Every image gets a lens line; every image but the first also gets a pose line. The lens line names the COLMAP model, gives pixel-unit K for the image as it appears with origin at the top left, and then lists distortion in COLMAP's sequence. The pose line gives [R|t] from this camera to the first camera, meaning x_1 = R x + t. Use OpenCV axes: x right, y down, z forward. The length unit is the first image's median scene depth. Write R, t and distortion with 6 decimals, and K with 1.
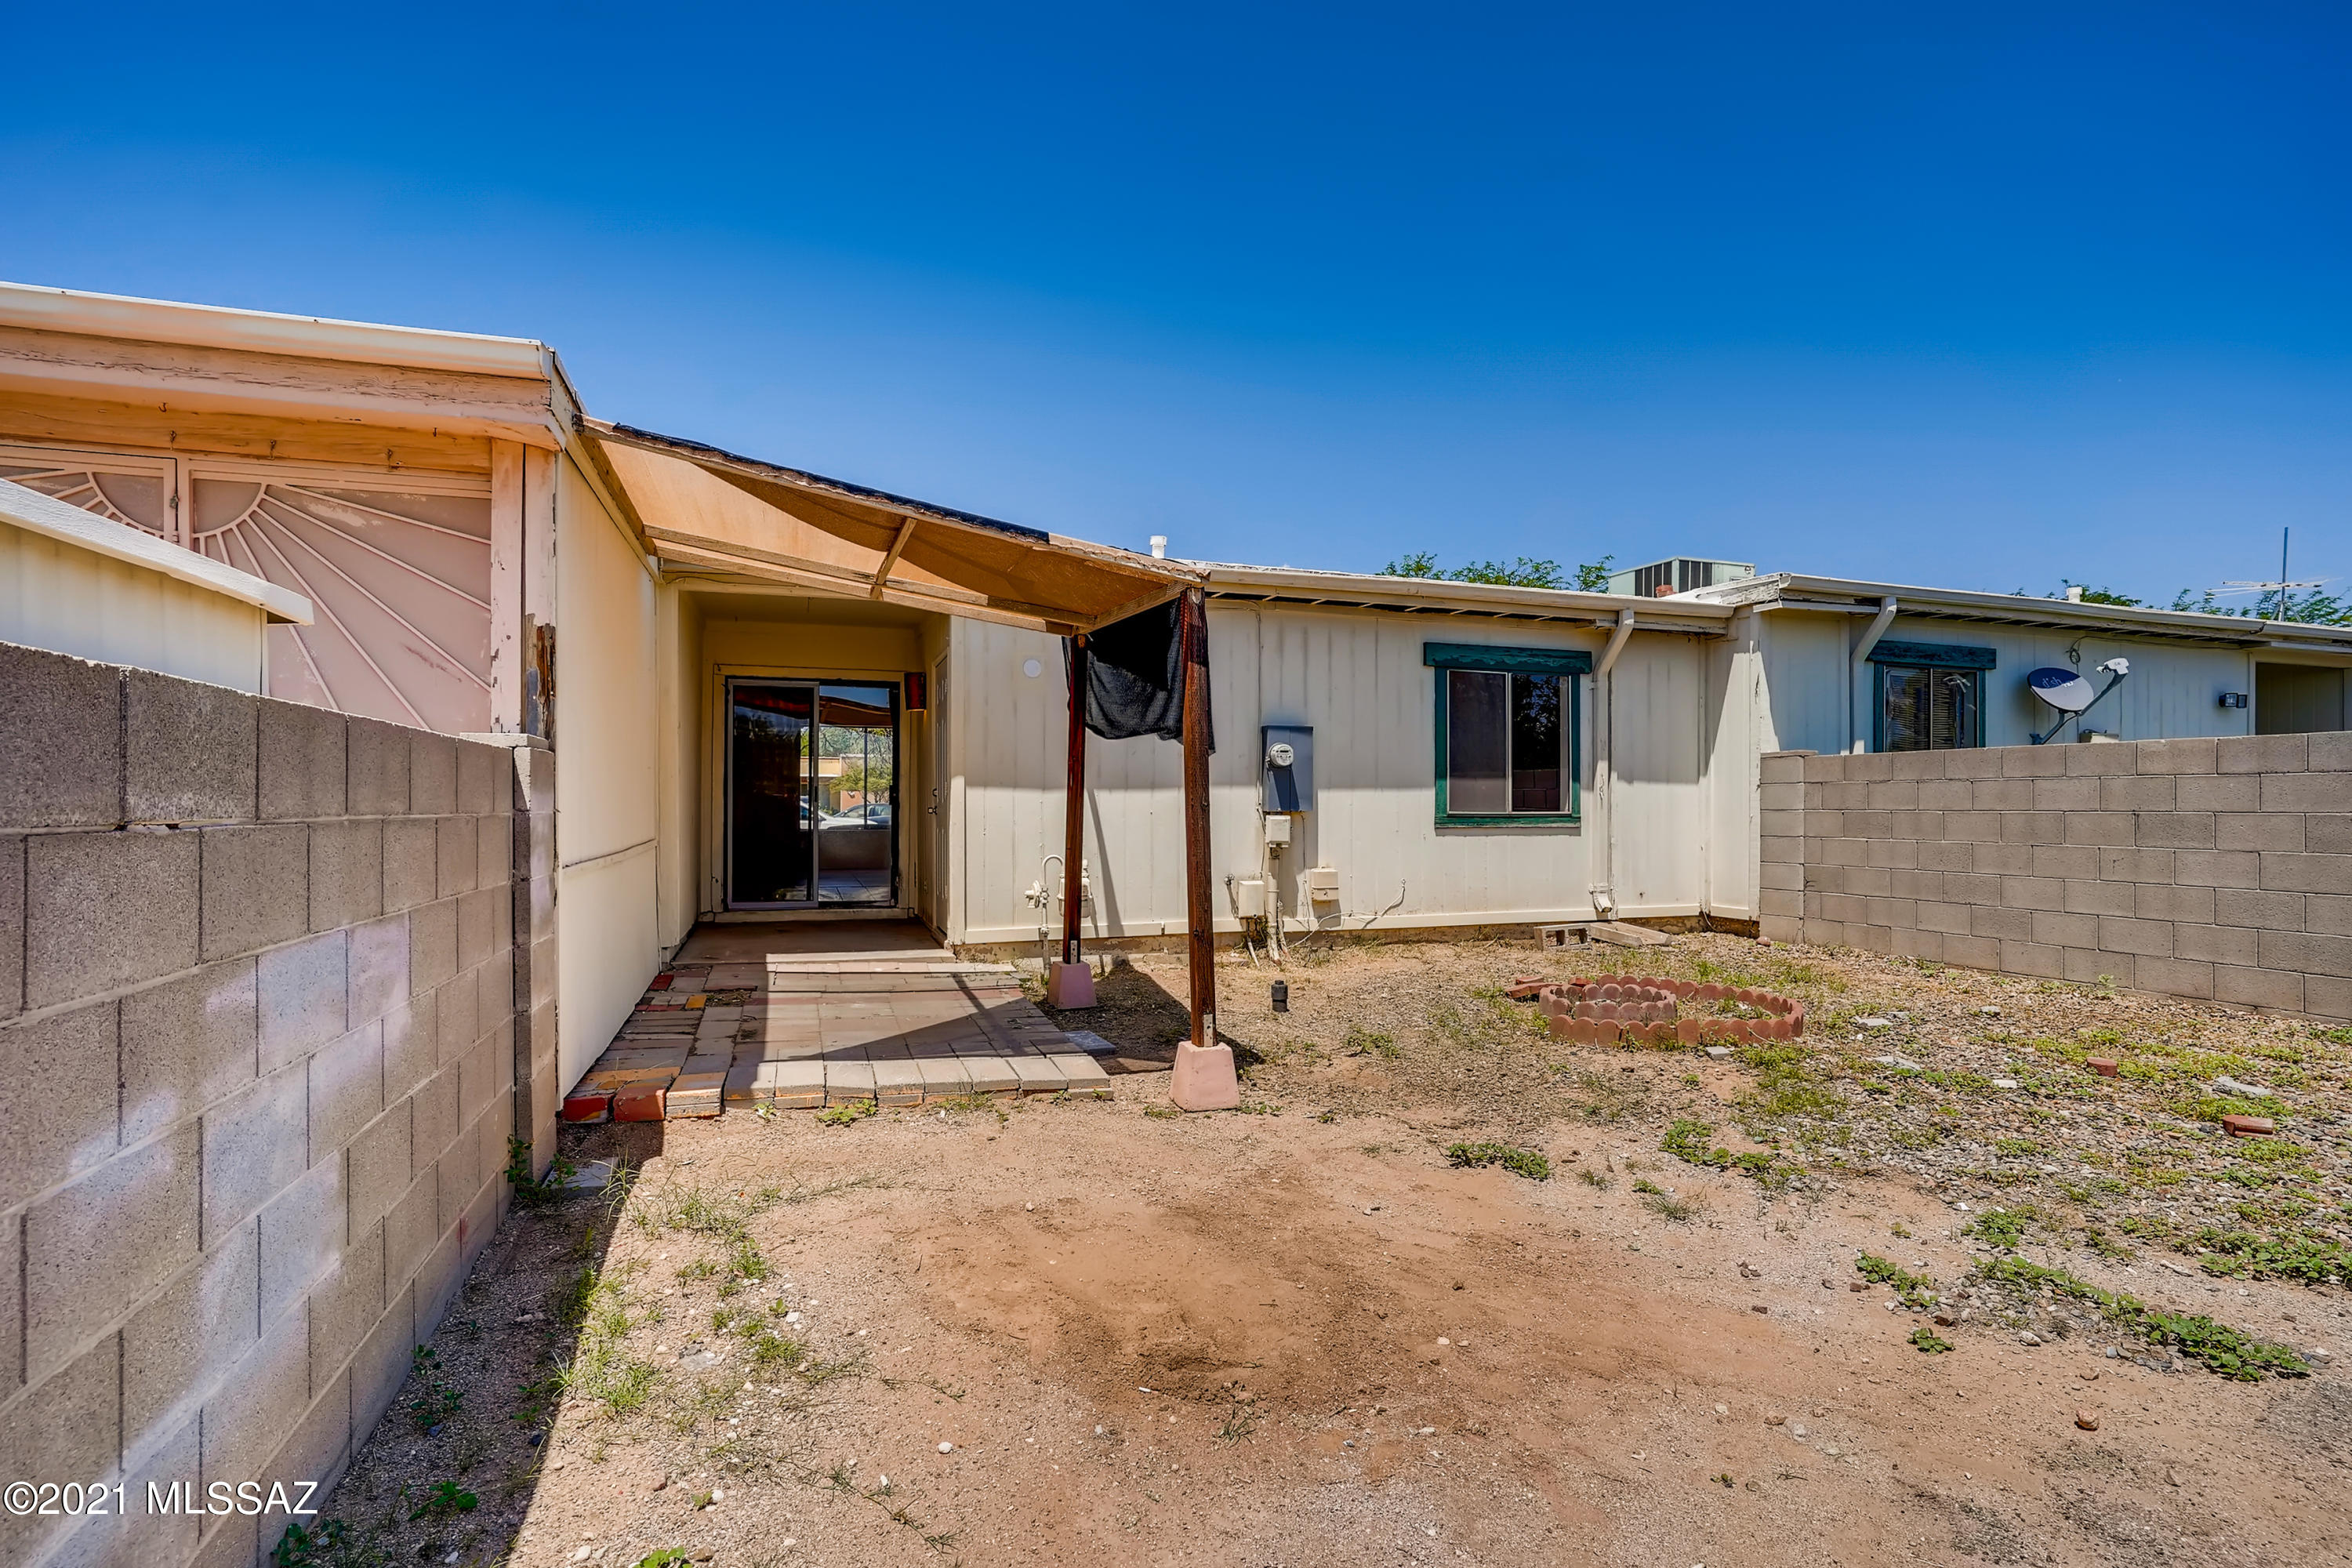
lens RADIAL K [[1170.4, 0, 1176.0], [0, 1170.4, 784.0], [0, 0, 1]] dist [-0.010540, 0.000485]
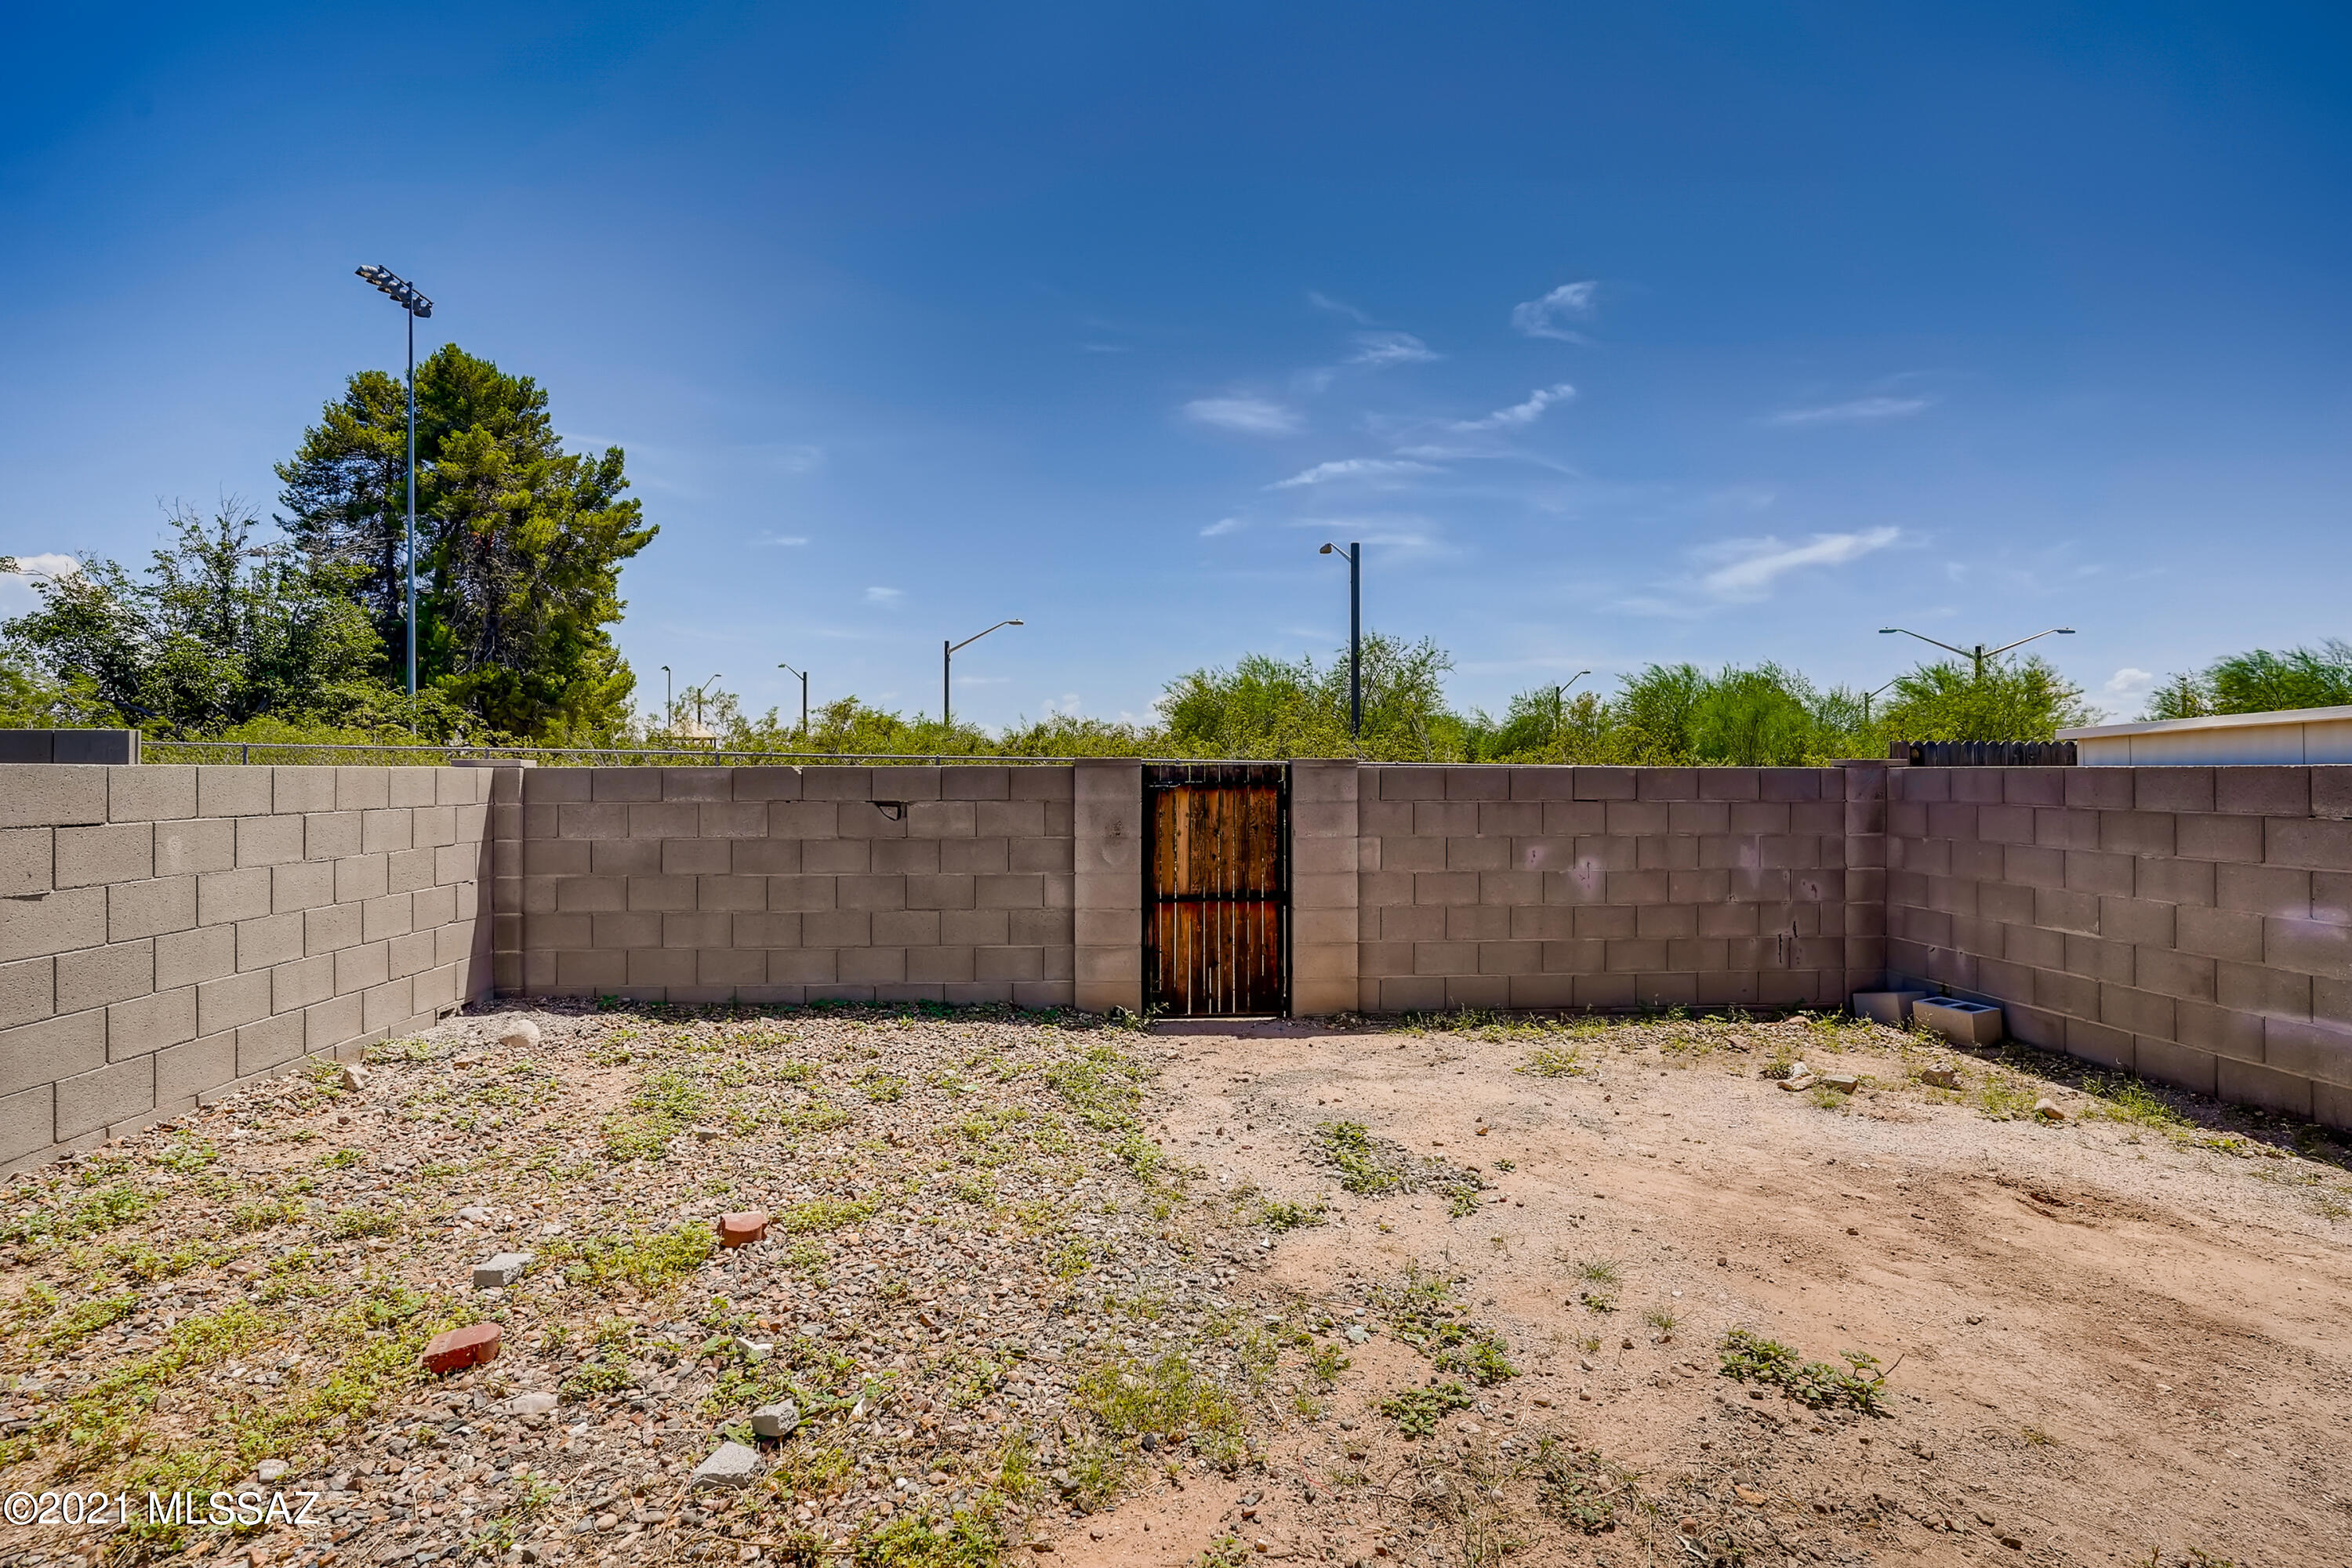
lens RADIAL K [[1170.4, 0, 1176.0], [0, 1170.4, 784.0], [0, 0, 1]] dist [-0.010540, 0.000485]
pose [[-0.967095, -0.001917, 0.254409, 0.655608], [-0.004288, 0.999952, -0.008768, -0.003474], [-0.254380, -0.009570, -0.967057, 2.511538]]
